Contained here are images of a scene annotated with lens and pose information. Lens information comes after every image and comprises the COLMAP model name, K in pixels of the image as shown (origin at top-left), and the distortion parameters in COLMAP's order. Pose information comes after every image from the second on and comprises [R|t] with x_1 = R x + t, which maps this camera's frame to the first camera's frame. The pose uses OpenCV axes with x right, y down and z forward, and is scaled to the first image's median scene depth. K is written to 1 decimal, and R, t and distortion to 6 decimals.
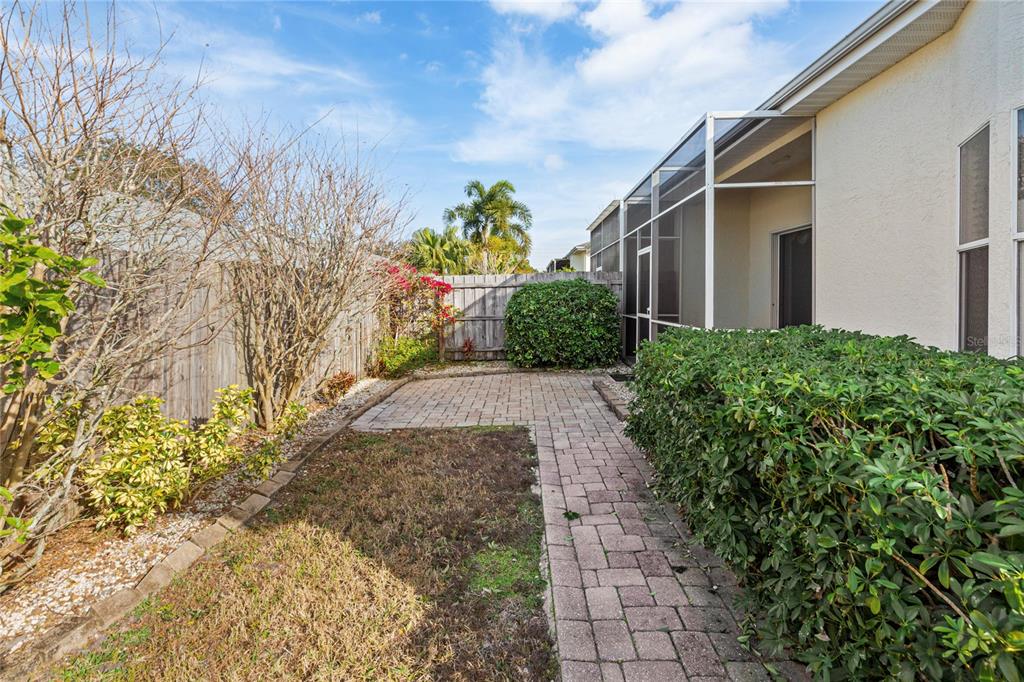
lens RADIAL K [[479.0, 0, 509.9], [0, 479.0, 294.4], [0, 0, 1]] dist [0.015332, 0.000087]
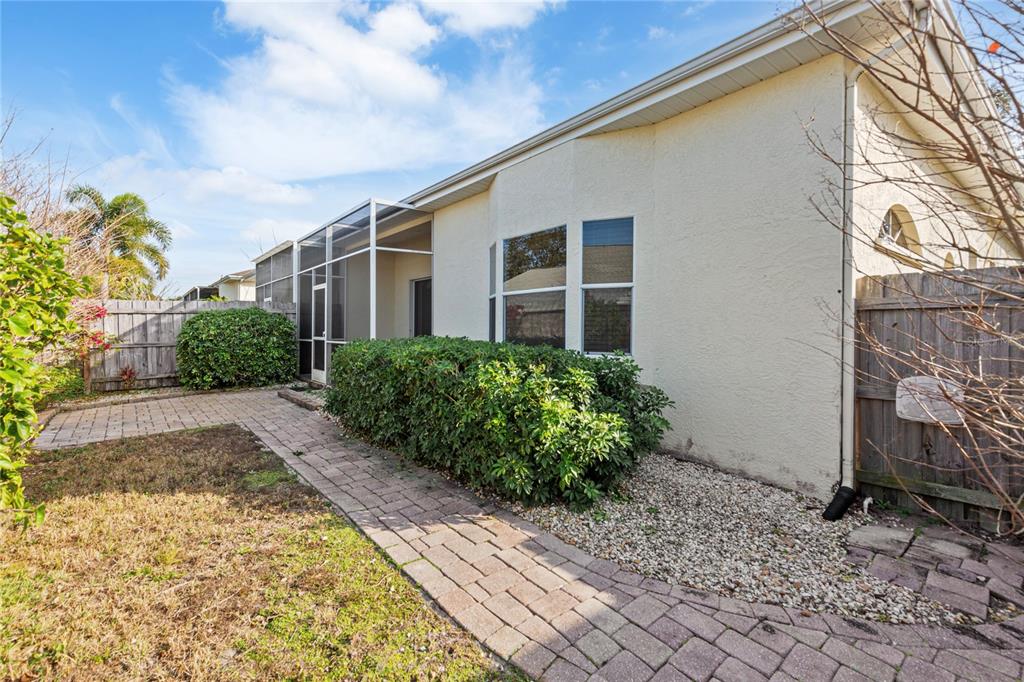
lens RADIAL K [[457.8, 0, 508.6], [0, 457.8, 340.8], [0, 0, 1]] dist [-0.000794, -0.000004]
pose [[0.757950, -0.016688, 0.652099, -0.115554], [-0.002685, 0.999584, 0.028702, 0.013800], [-0.652307, -0.023506, 0.757590, -0.211600]]
